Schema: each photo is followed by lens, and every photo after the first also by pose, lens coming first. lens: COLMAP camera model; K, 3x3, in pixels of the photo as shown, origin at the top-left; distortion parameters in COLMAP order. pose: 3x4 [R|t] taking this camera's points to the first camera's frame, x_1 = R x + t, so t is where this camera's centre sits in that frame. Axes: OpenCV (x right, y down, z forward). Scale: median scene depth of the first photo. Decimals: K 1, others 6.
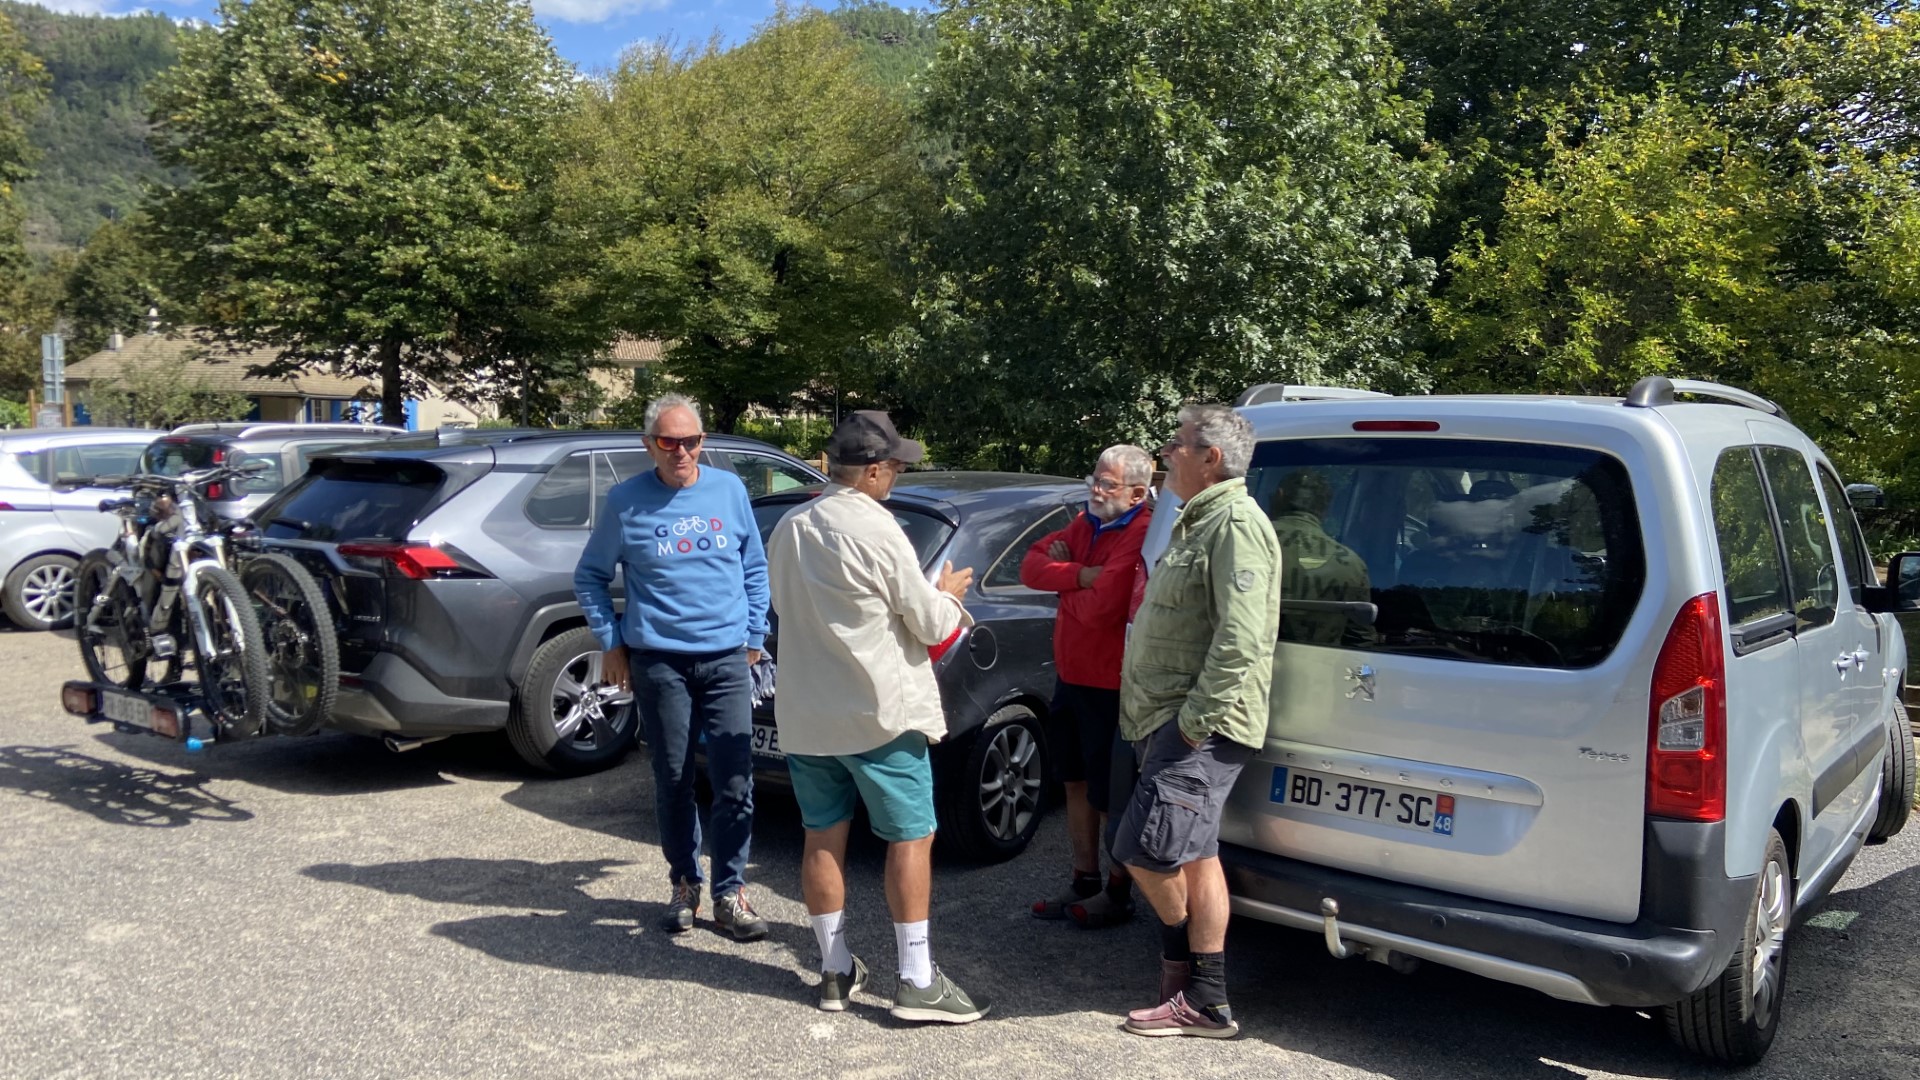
lens RADIAL K [[1394.8, 0, 960.0], [0, 1394.8, 540.0], [0, 0, 1]] dist [0.106983, -0.160059]
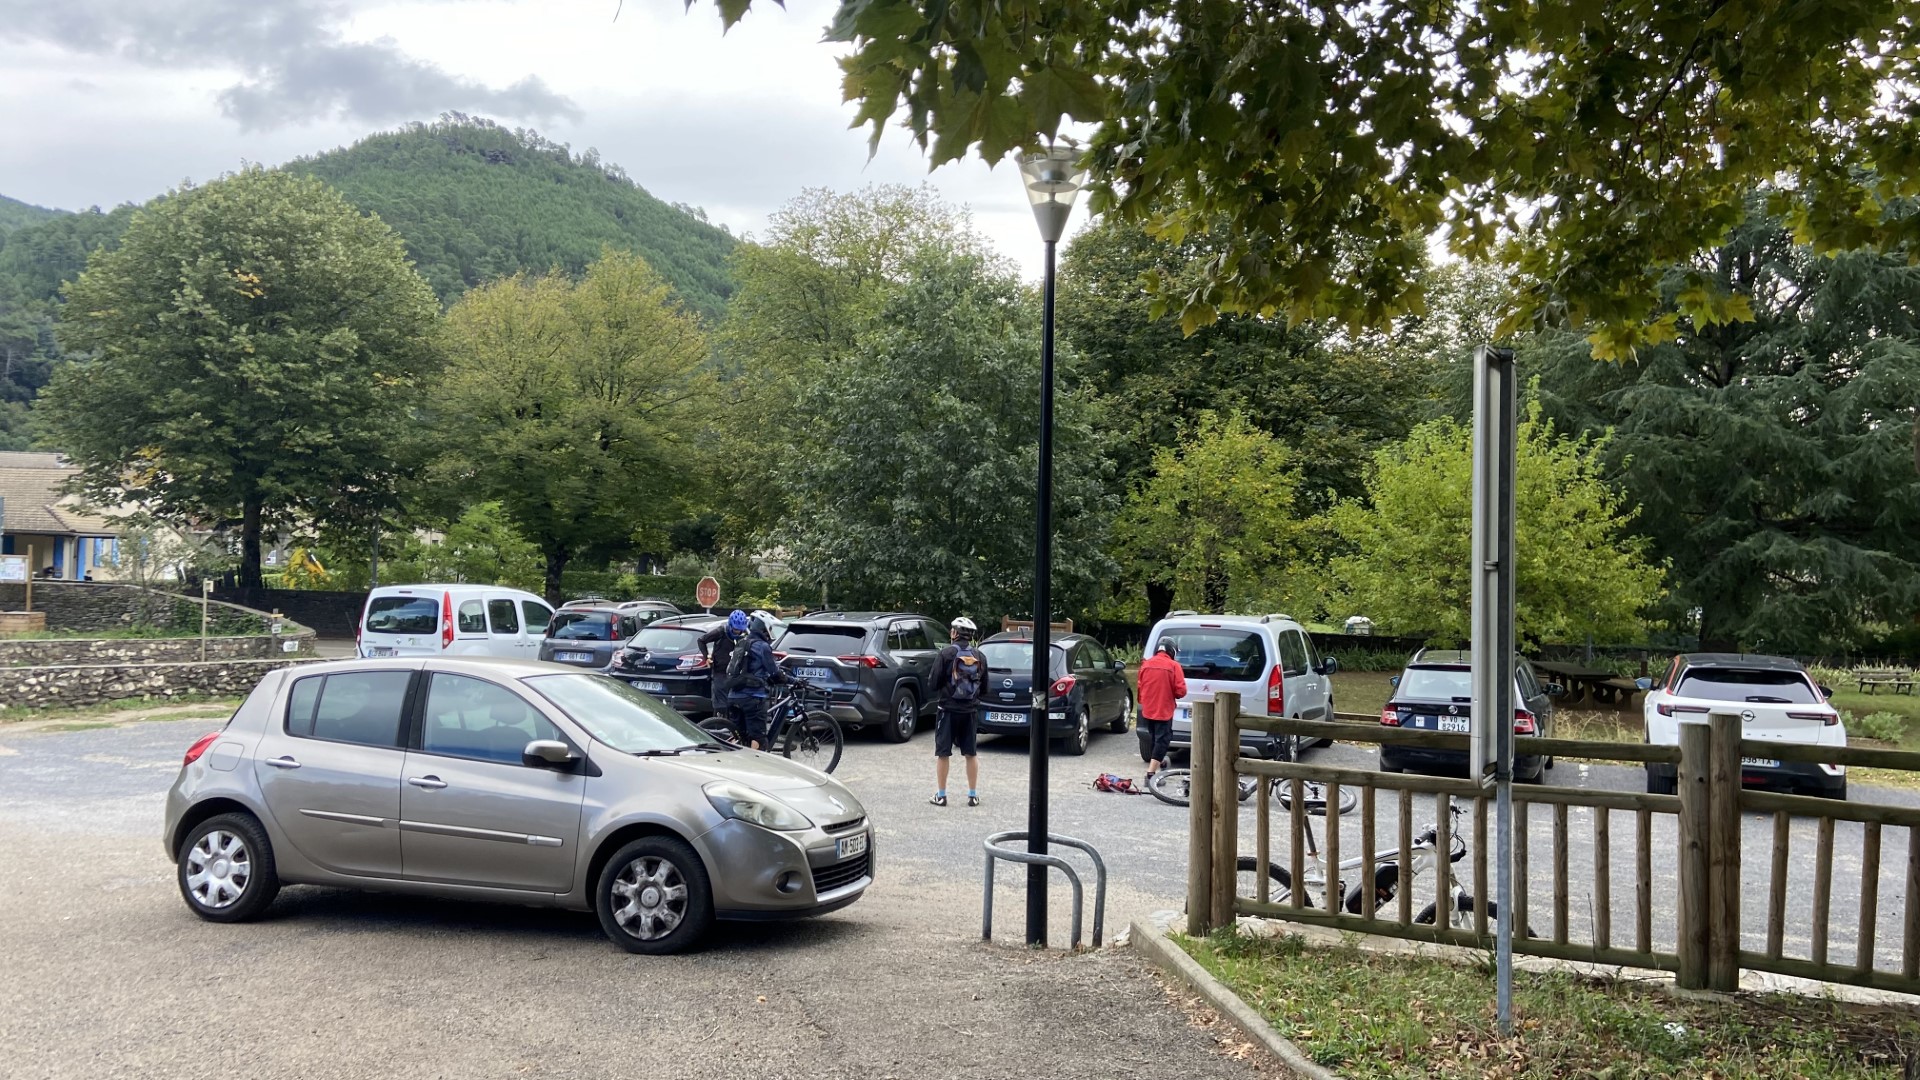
lens RADIAL K [[1394.8, 0, 960.0], [0, 1394.8, 540.0], [0, 0, 1]] dist [0.106983, -0.160059]
pose [[0.960373, 0.013391, 0.278397, -0.194091], [0.010879, 0.996283, -0.085449, 0.001357], [-0.278506, 0.085092, 0.956657, -0.345891]]
